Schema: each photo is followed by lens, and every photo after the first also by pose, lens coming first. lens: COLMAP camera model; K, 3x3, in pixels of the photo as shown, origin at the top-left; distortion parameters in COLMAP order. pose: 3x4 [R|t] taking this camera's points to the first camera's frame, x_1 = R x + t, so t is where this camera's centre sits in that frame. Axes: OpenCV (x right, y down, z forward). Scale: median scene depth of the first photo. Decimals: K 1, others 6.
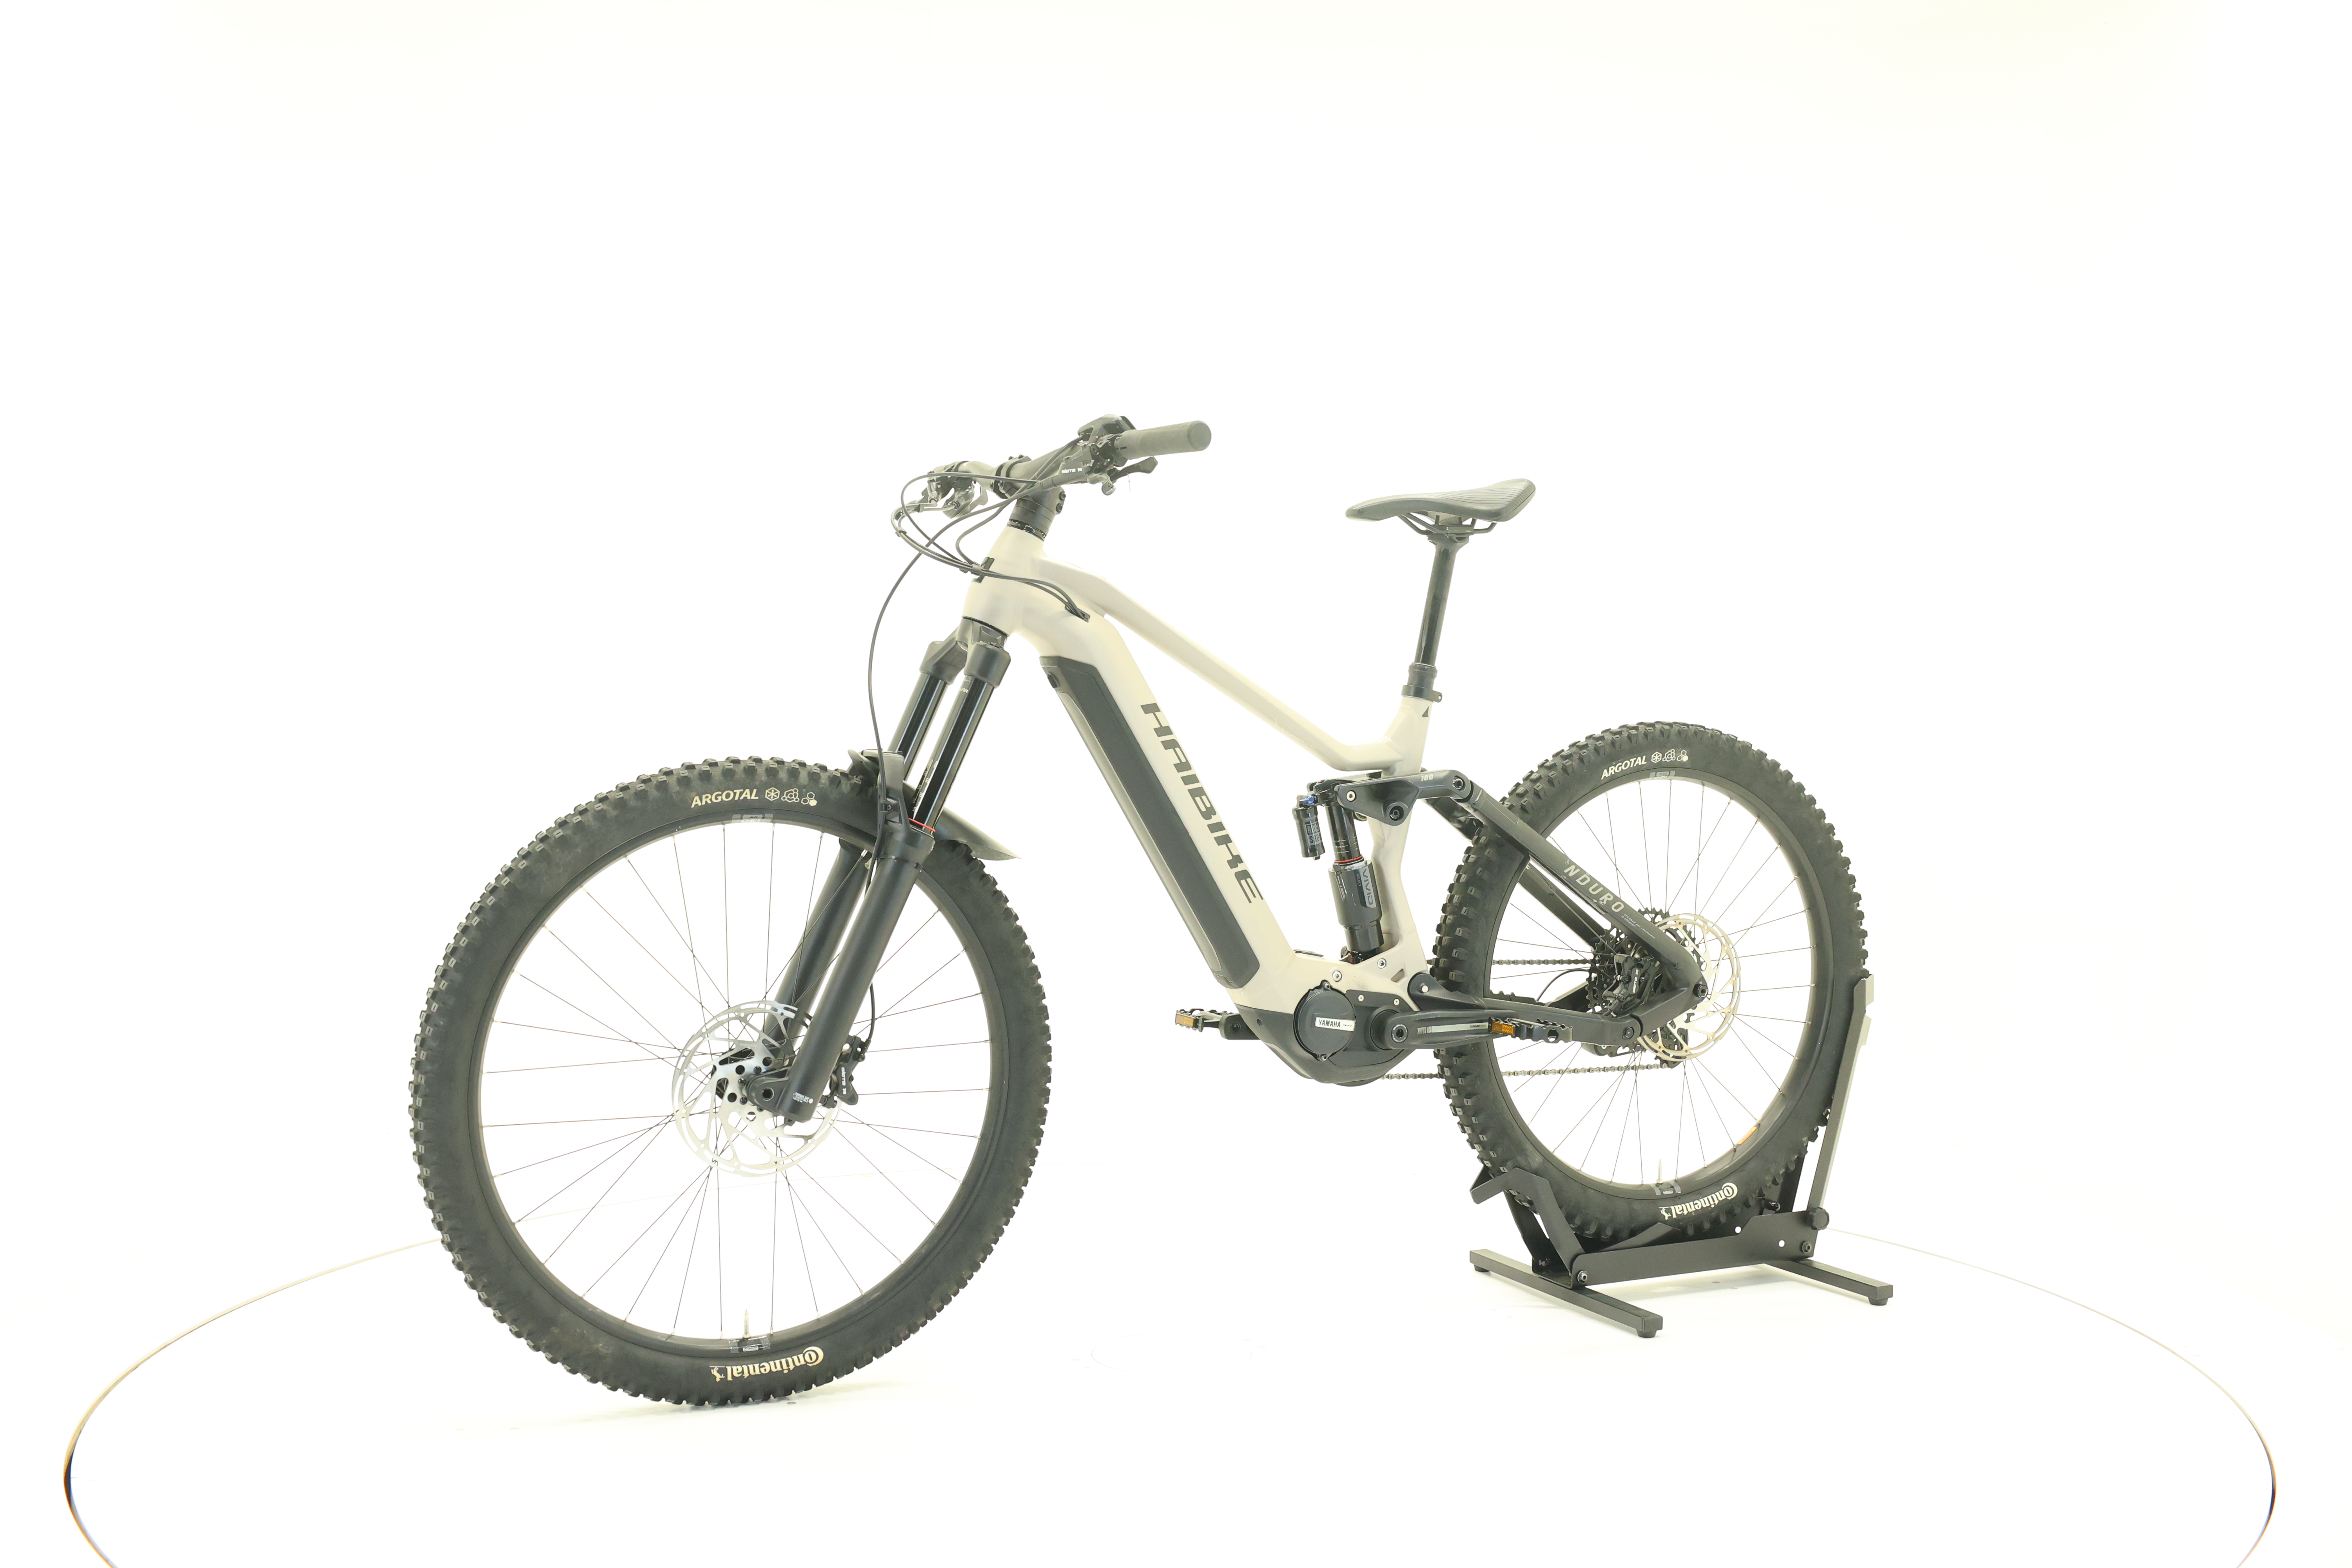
lens RADIAL K [[2388.7, 0, 1180.8], [0, 2388.7, 783.7], [0, 0, 1]] dist [-0.017510, 0.000000]
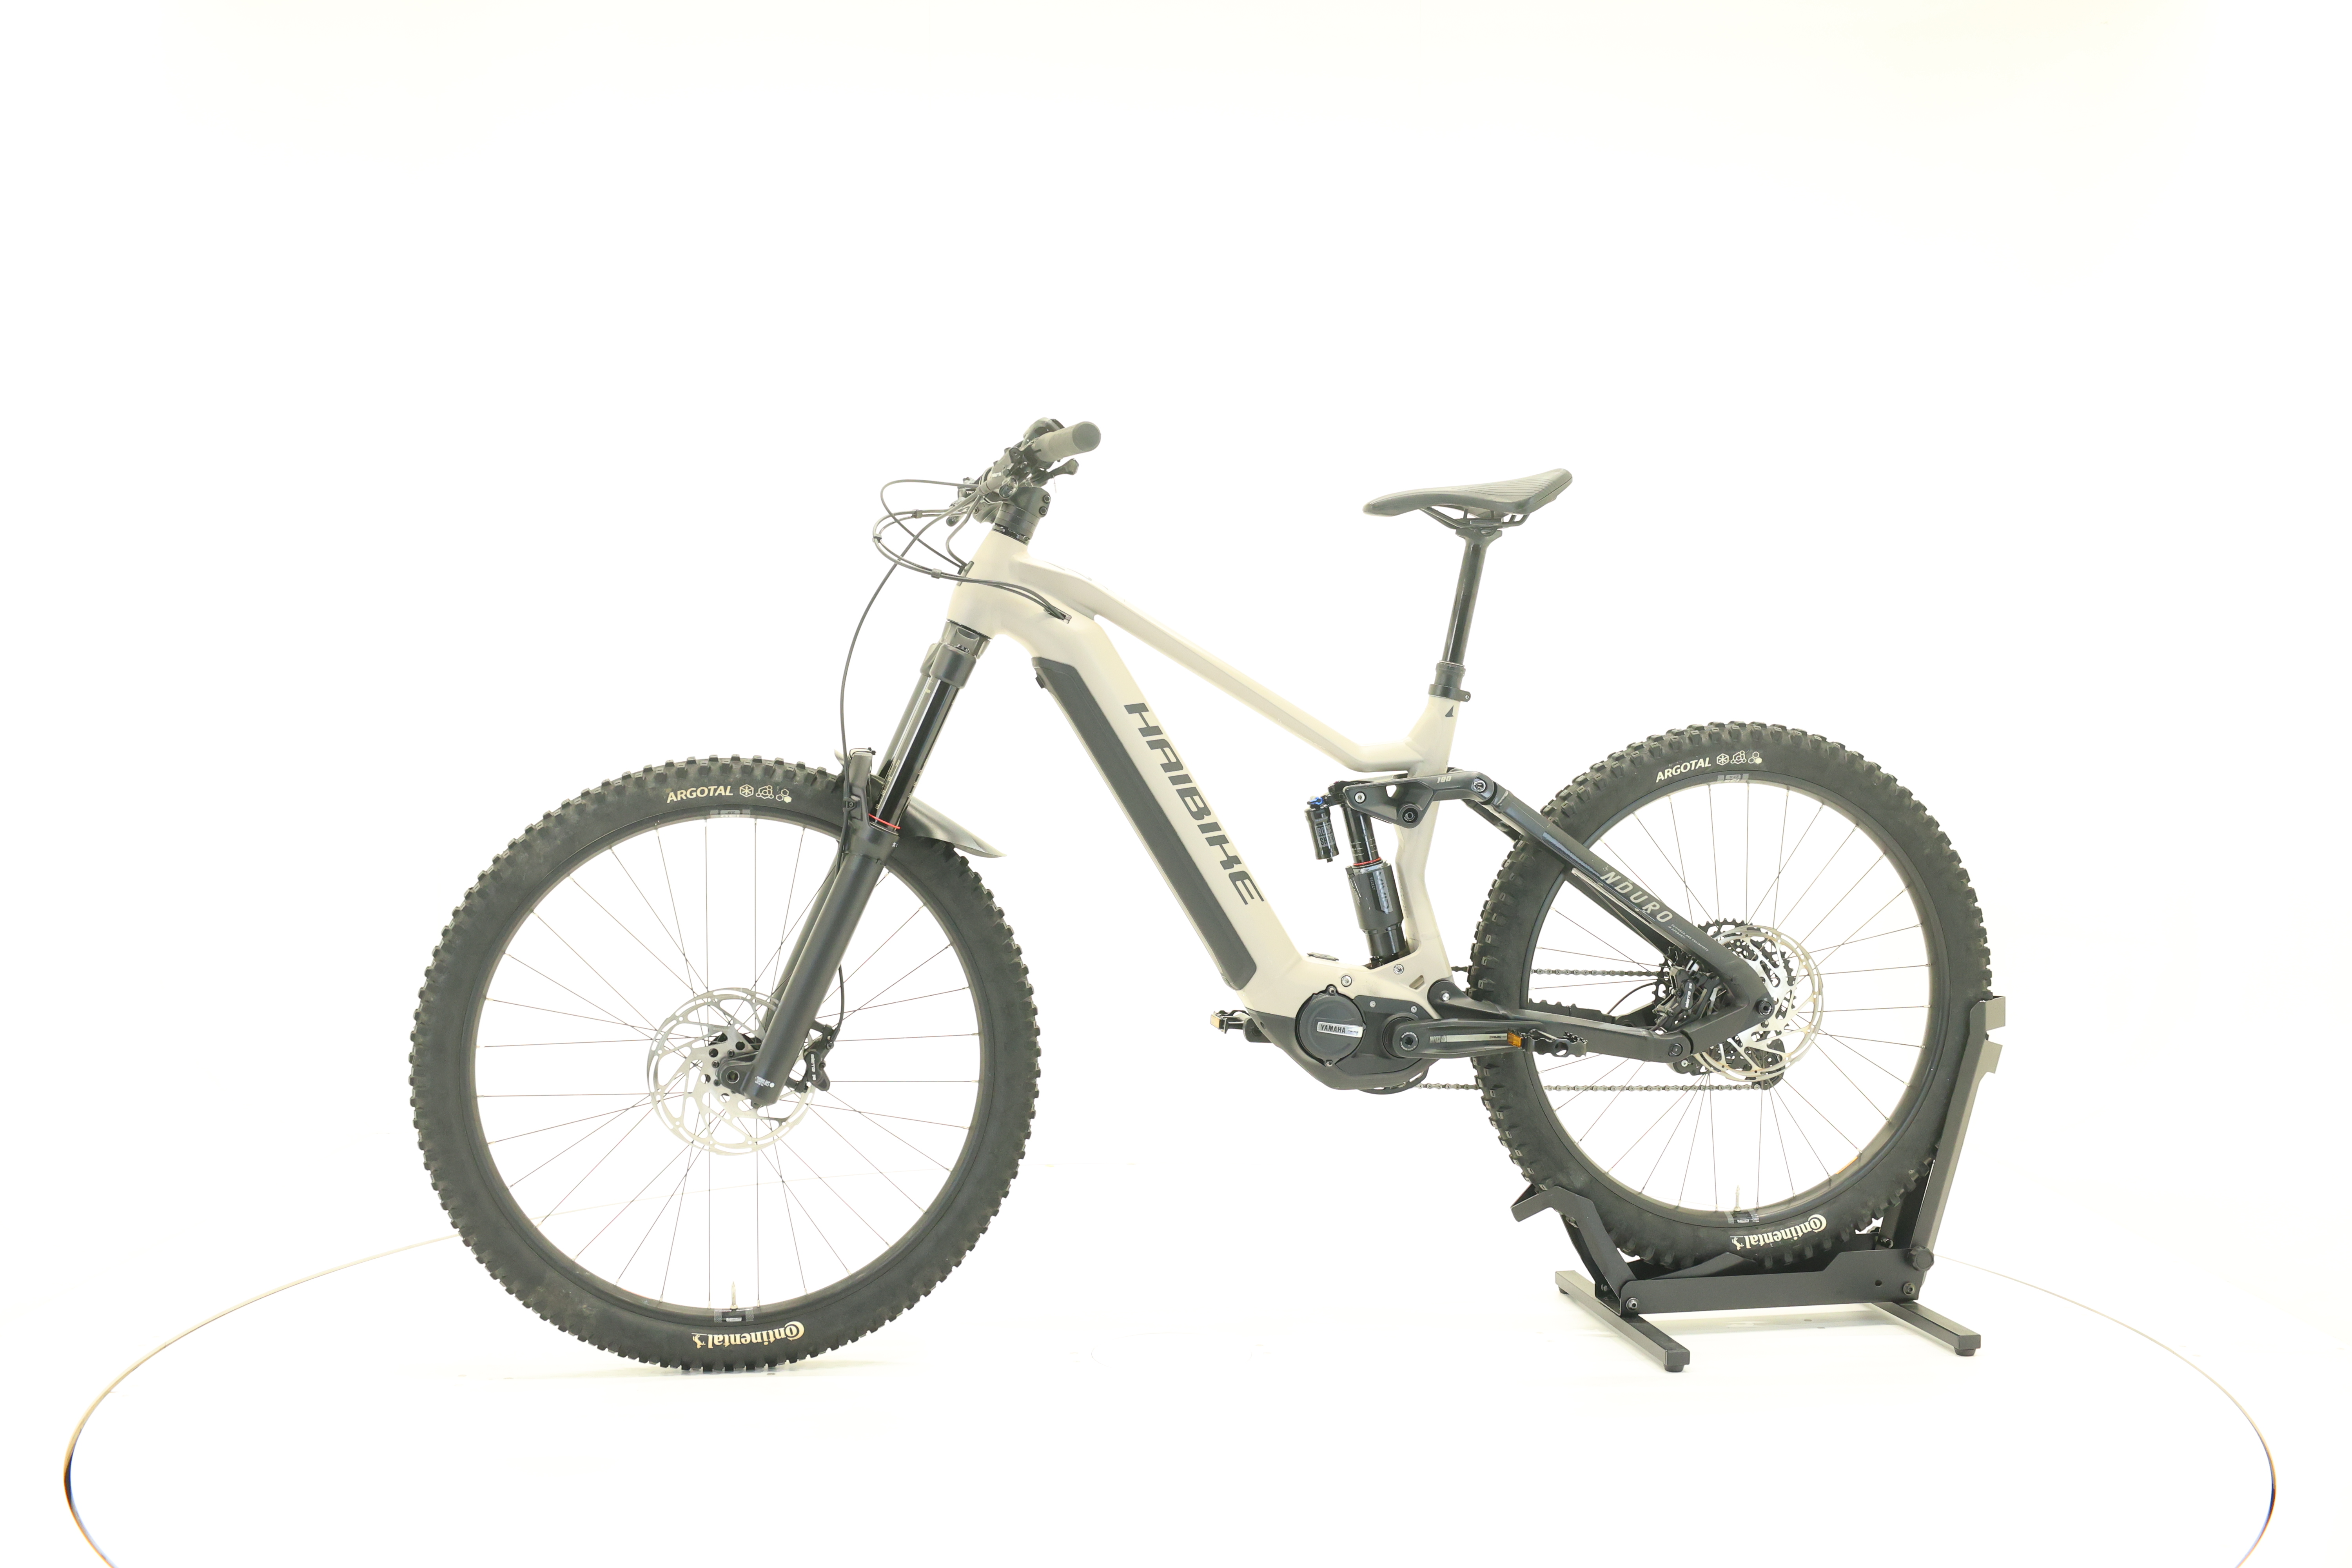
lens RADIAL K [[2388.7, 0, 1177.5], [0, 2388.7, 786.0], [0, 0, 1]] dist [-0.017510, 0.000000]
pose [[0.965234, 0.006404, -0.261310, 0.252759], [-0.006442, 0.999979, 0.000711, 0.000262], [0.261309, 0.000997, 0.965255, 0.034322]]
